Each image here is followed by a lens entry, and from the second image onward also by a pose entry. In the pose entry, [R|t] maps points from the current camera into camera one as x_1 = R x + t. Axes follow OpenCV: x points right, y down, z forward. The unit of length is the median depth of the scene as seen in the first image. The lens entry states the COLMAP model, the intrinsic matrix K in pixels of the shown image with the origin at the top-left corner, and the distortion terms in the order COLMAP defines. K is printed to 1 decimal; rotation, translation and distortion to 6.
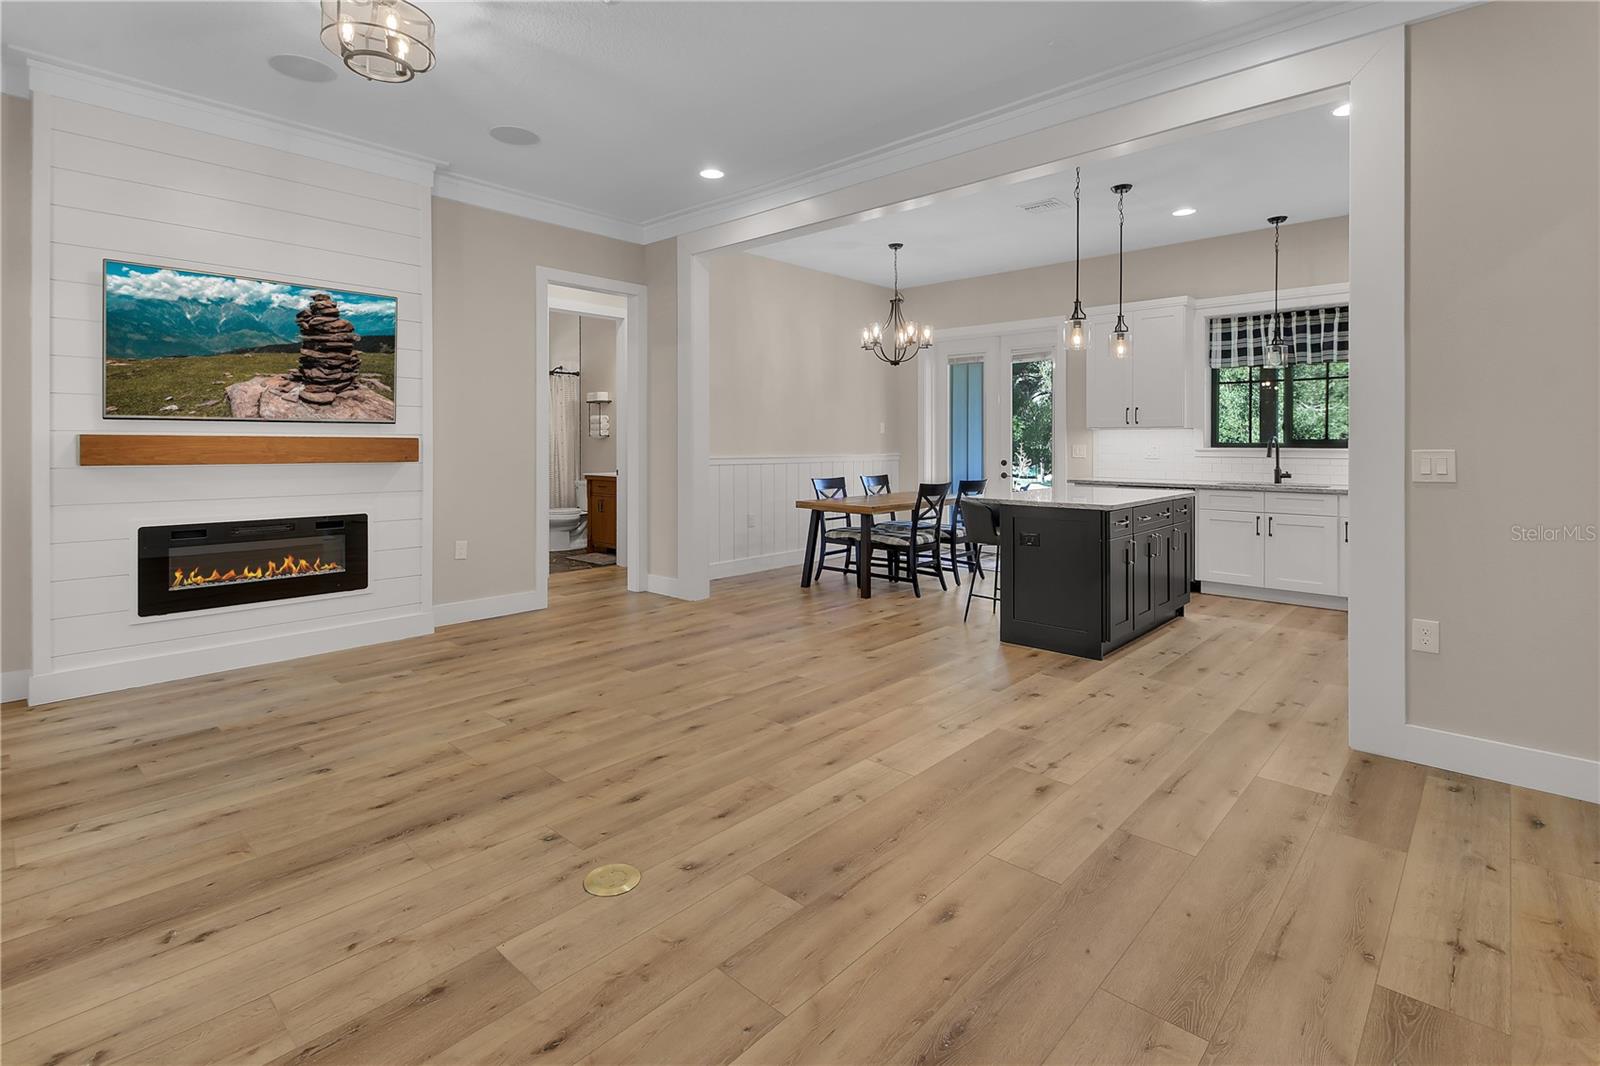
lens RADIAL K [[755.6, 0, 789.7], [0, 755.6, 440.4], [0, 0, 1]] dist [0.024646, -0.012493]
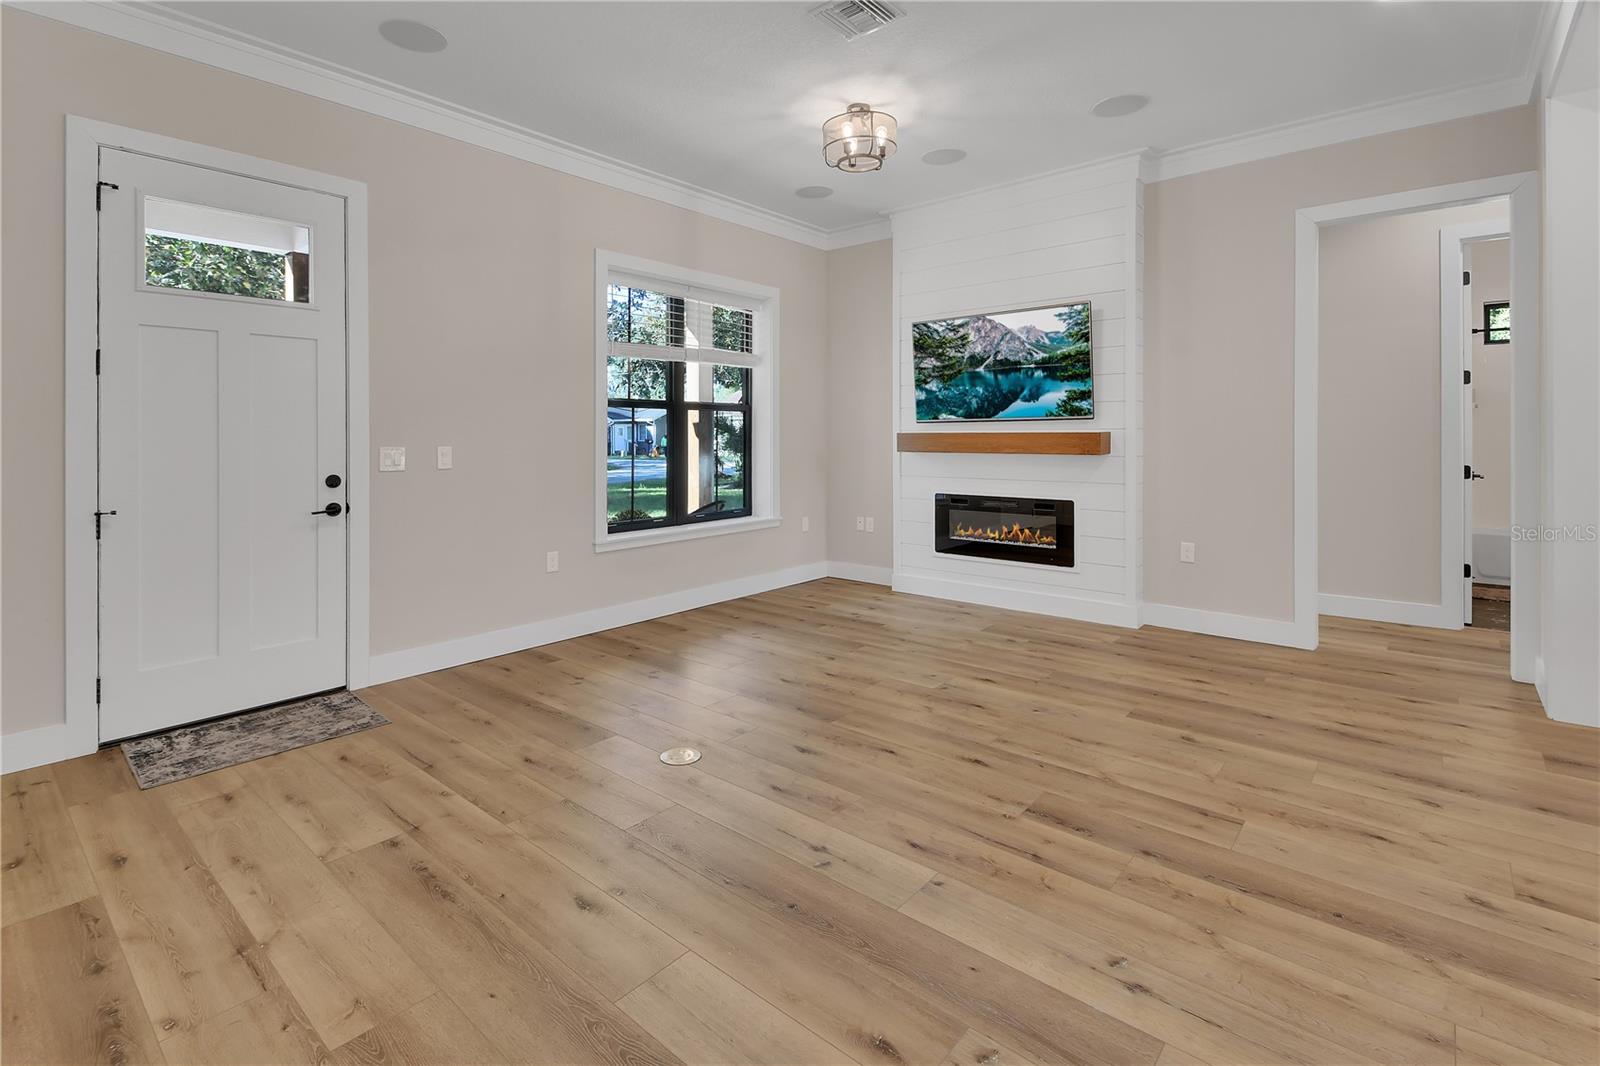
lens RADIAL K [[748.6, 0, 775.1], [0, 748.6, 448.2], [0, 0, 1]] dist [0.026214, -0.016082]
pose [[0.018731, 0.011358, -0.999760, 0.801011], [0.008376, 0.999899, 0.011516, 0.005296], [0.999789, -0.008589, 0.018634, 0.822726]]
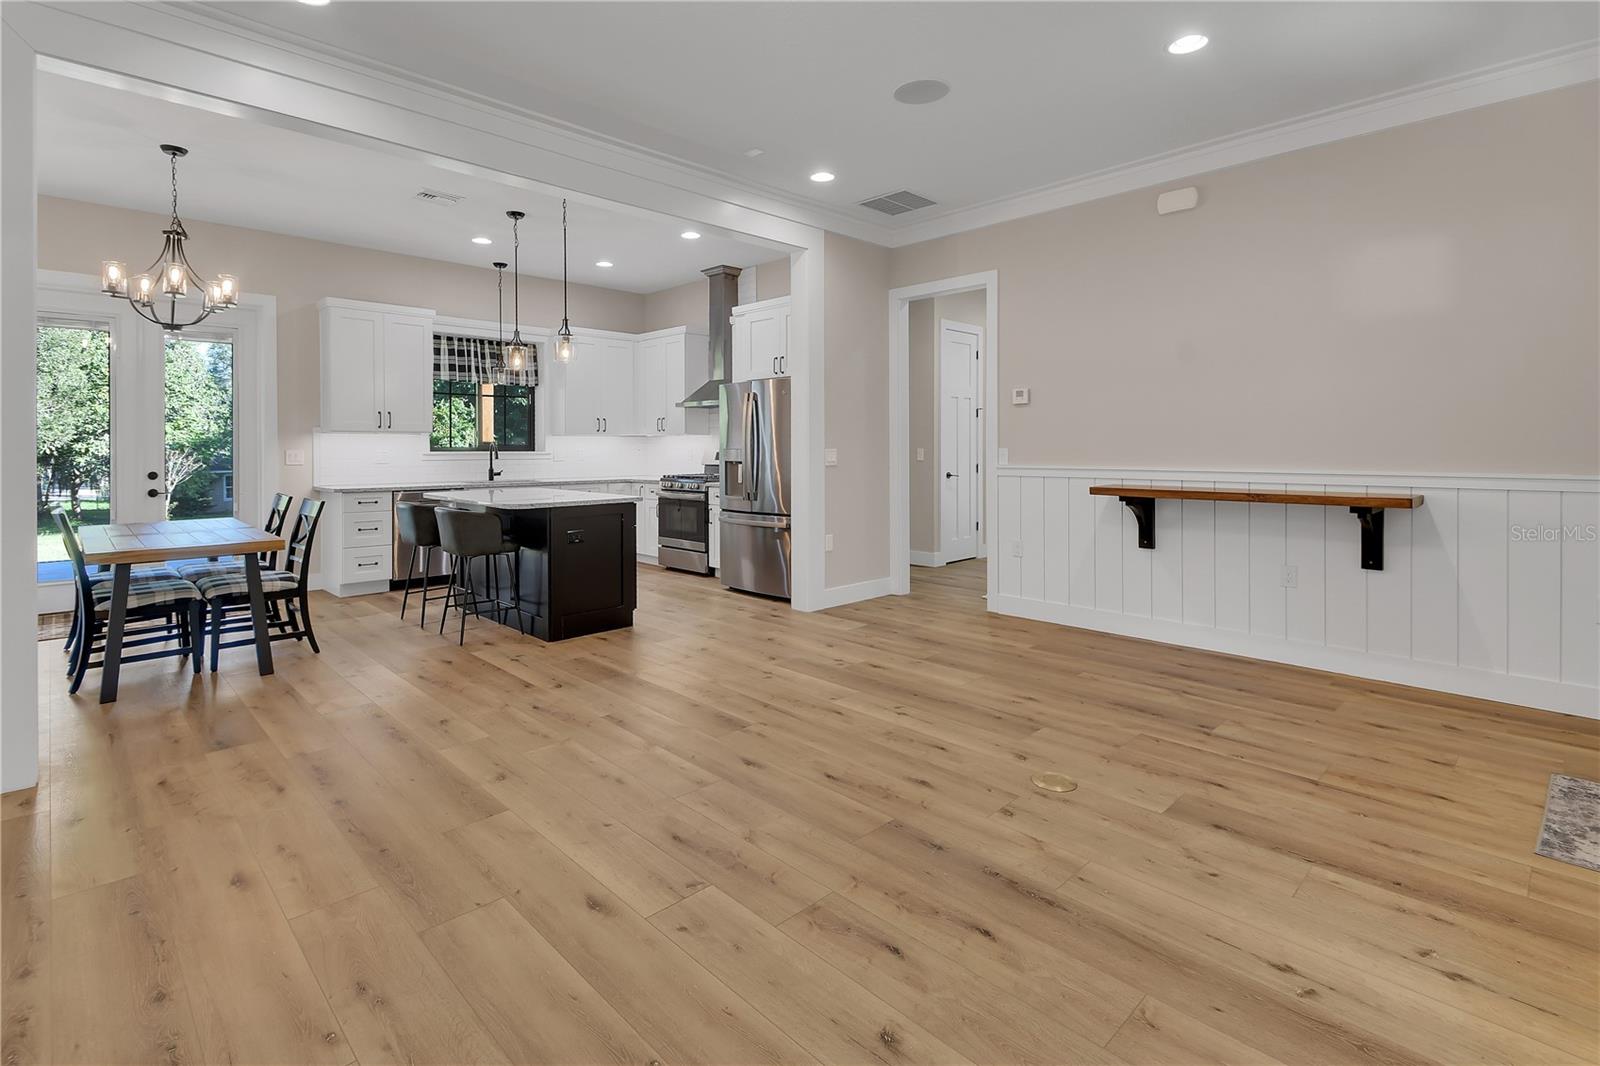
lens RADIAL K [[748.6, 0, 775.1], [0, 748.6, 448.2], [0, 0, 1]] dist [0.026214, -0.016082]
pose [[0.067020, -0.004029, 0.997743, -1.104397], [0.002482, 0.999989, 0.003872, 0.002250], [-0.997749, 0.002217, 0.067030, 0.992659]]
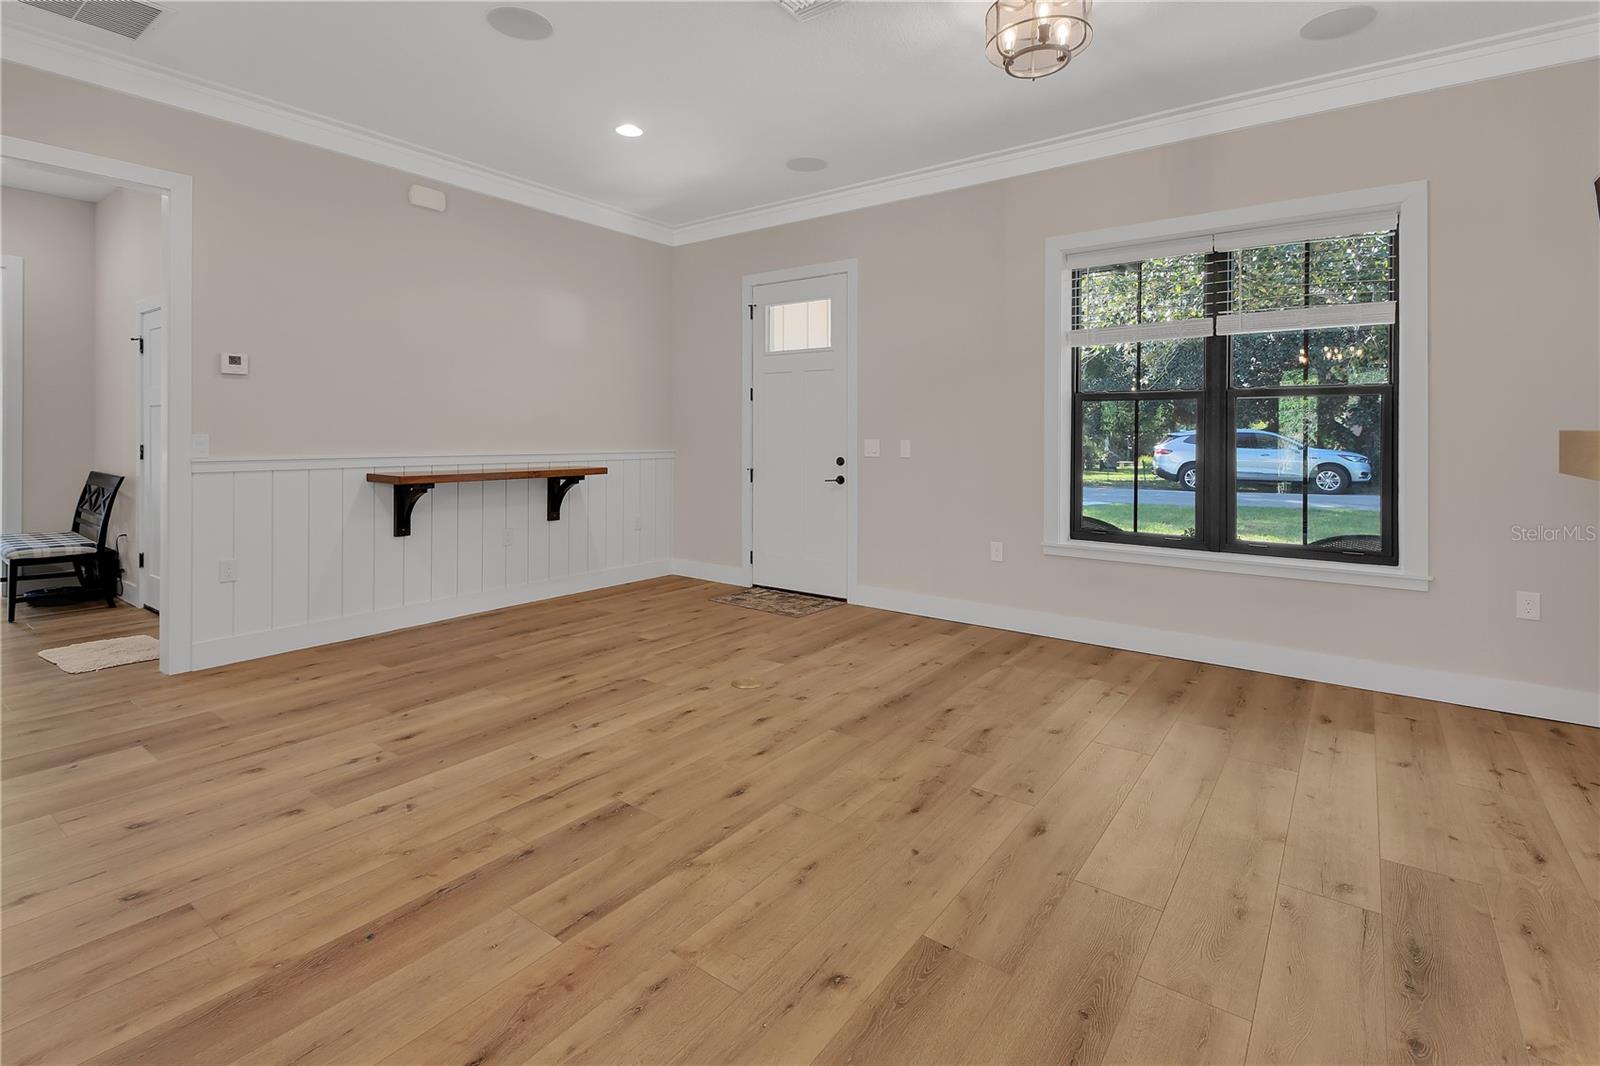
lens RADIAL K [[748.6, 0, 775.1], [0, 748.6, 448.2], [0, 0, 1]] dist [0.026214, -0.016082]
pose [[-0.996114, -0.007418, -0.087764, -0.101432], [-0.008951, 0.999814, 0.017086, 0.004621], [0.087621, 0.017805, -0.995995, 1.945836]]
